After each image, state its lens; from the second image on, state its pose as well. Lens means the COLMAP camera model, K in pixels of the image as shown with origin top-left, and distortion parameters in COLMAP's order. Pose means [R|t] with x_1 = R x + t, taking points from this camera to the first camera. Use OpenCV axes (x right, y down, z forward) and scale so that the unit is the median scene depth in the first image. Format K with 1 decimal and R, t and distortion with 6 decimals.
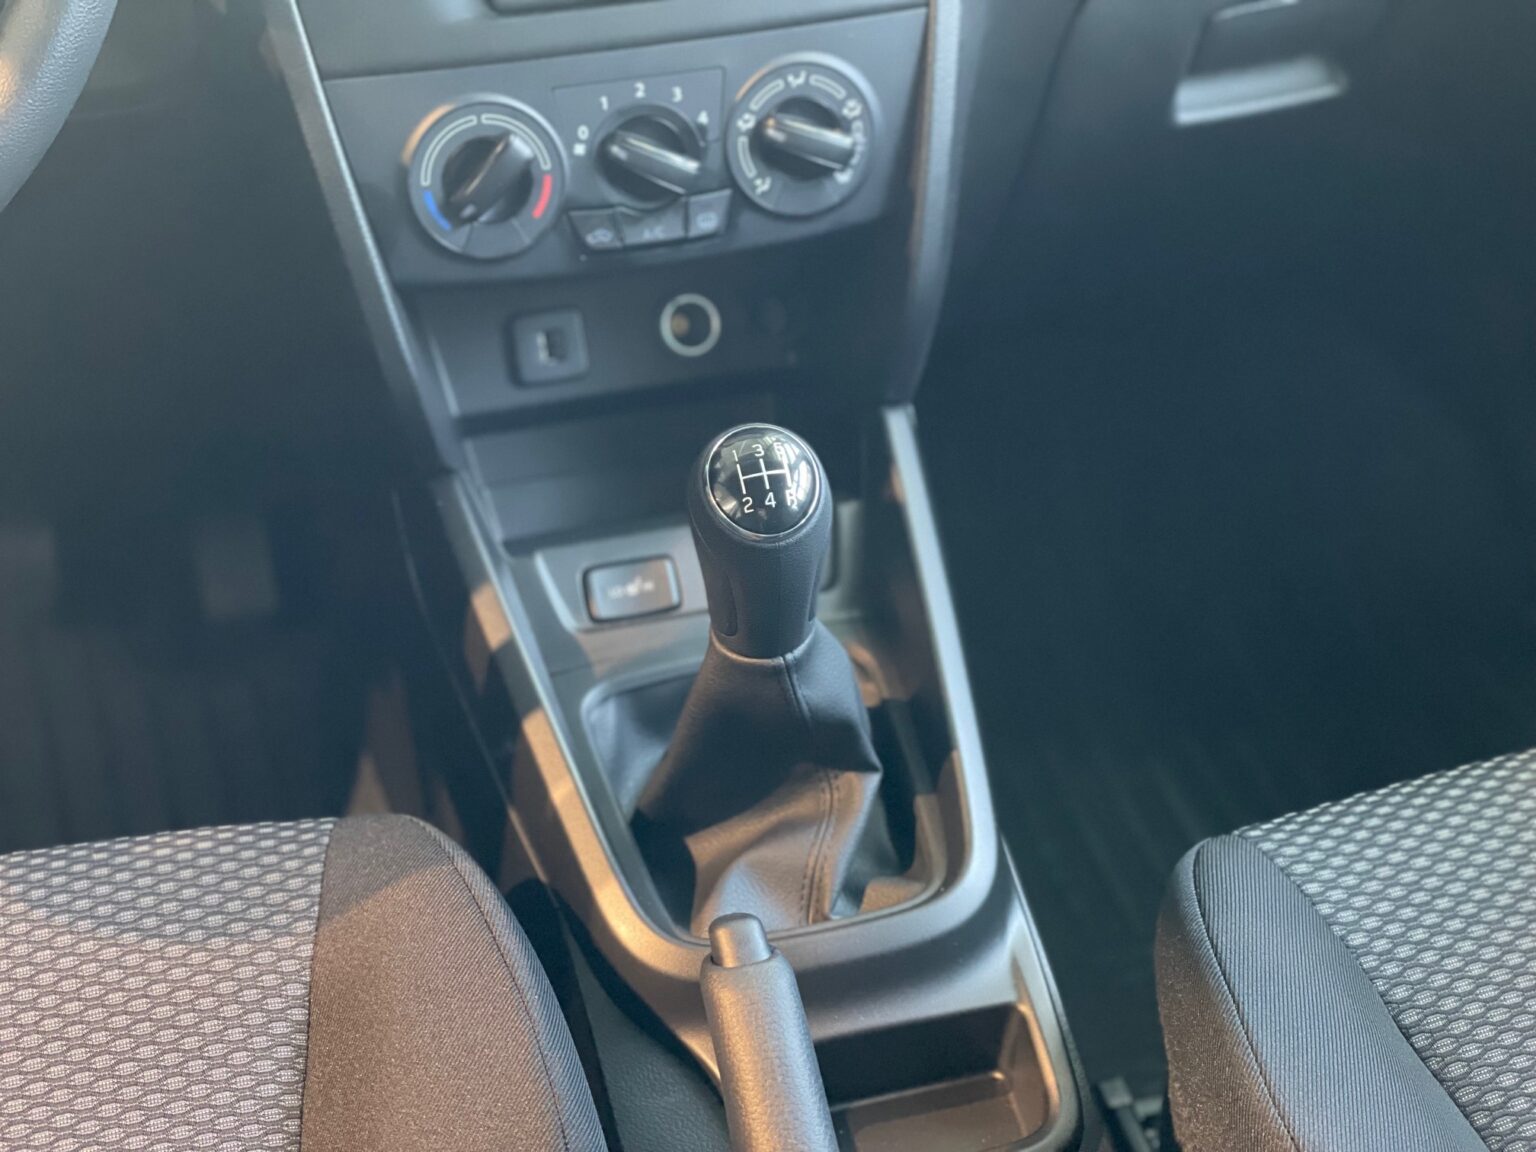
lens RADIAL K [[2565.1, 0, 777.1], [0, 2565.1, 576.9], [0, 0, 1]] dist [0.196796, 0.000000]
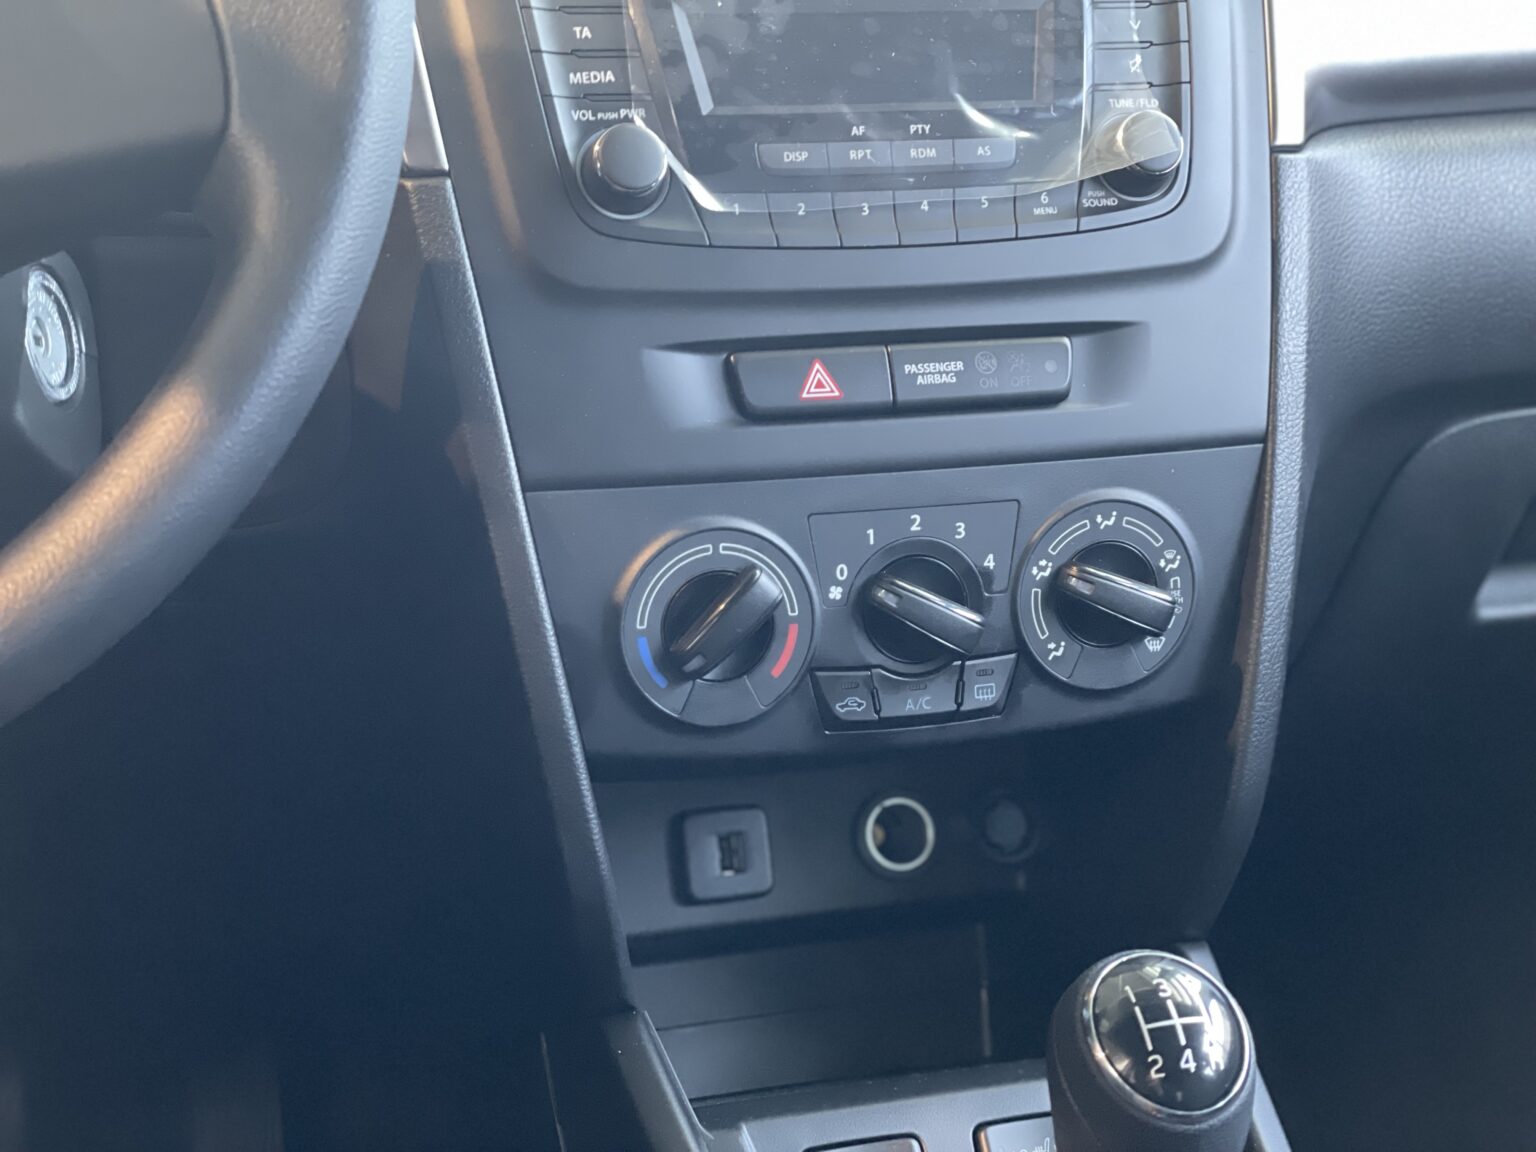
lens RADIAL K [[2353.0, 0, 774.3], [0, 2353.0, 584.3], [0, 0, 1]] dist [0.103640, 0.000000]
pose [[0.998705, 0.038104, 0.033723, -0.118237], [-0.029497, 0.973565, -0.226500, -0.006128], [-0.041462, 0.225212, 0.973427, 0.303845]]
